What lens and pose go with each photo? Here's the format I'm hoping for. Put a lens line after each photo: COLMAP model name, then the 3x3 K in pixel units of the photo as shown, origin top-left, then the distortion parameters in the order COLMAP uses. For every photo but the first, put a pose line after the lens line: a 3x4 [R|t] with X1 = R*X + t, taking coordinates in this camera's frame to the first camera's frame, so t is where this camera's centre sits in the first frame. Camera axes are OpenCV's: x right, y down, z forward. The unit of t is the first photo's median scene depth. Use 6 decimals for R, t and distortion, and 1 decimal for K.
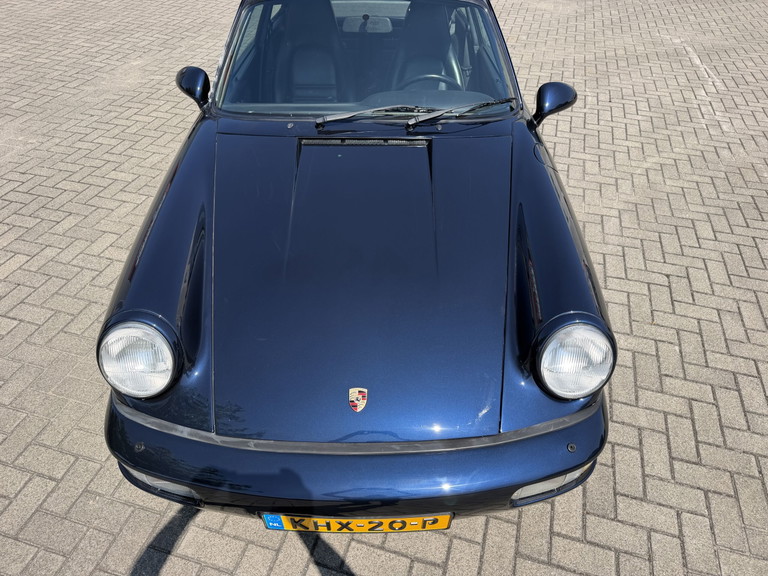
lens RADIAL K [[544.0, 0, 379.0], [0, 544.0, 291.1], [0, 0, 1]] dist [0.045572, -0.051021]
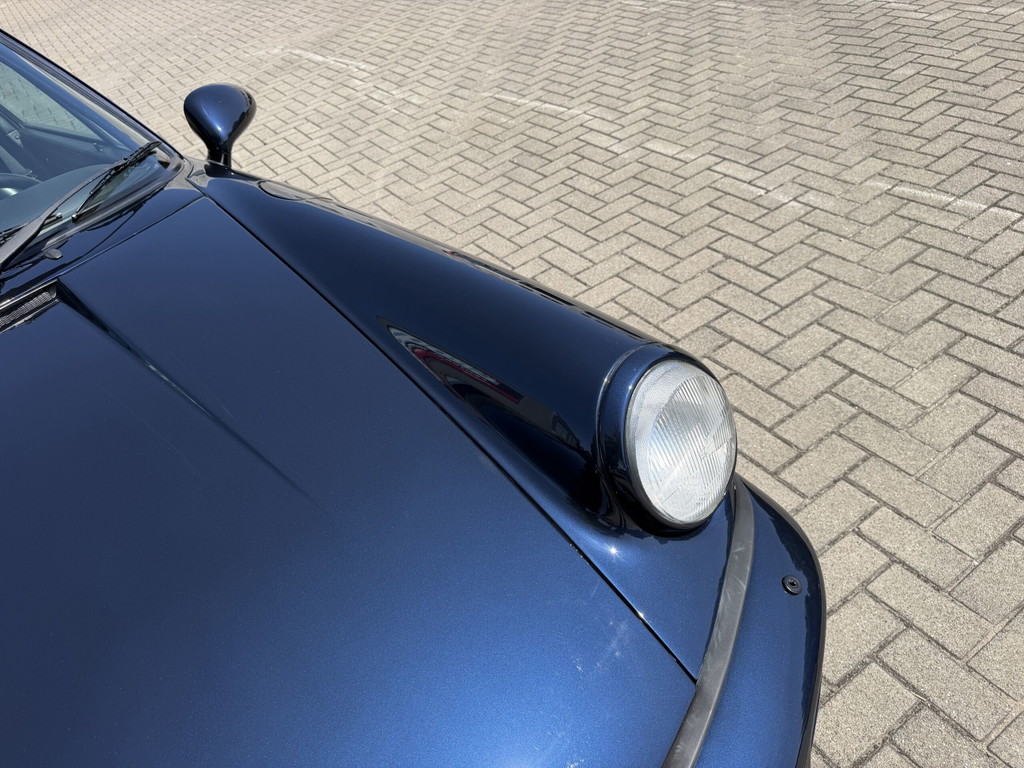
lens RADIAL K [[725.3, 0, 505.3], [0, 725.3, 388.1], [0, 0, 1]] dist [0.045572, -0.051021]
pose [[0.634313, -0.593980, 0.494808, -0.011862], [0.637026, 0.764227, 0.100769, -0.038700], [-0.438000, 0.251287, 0.863140, 0.298284]]
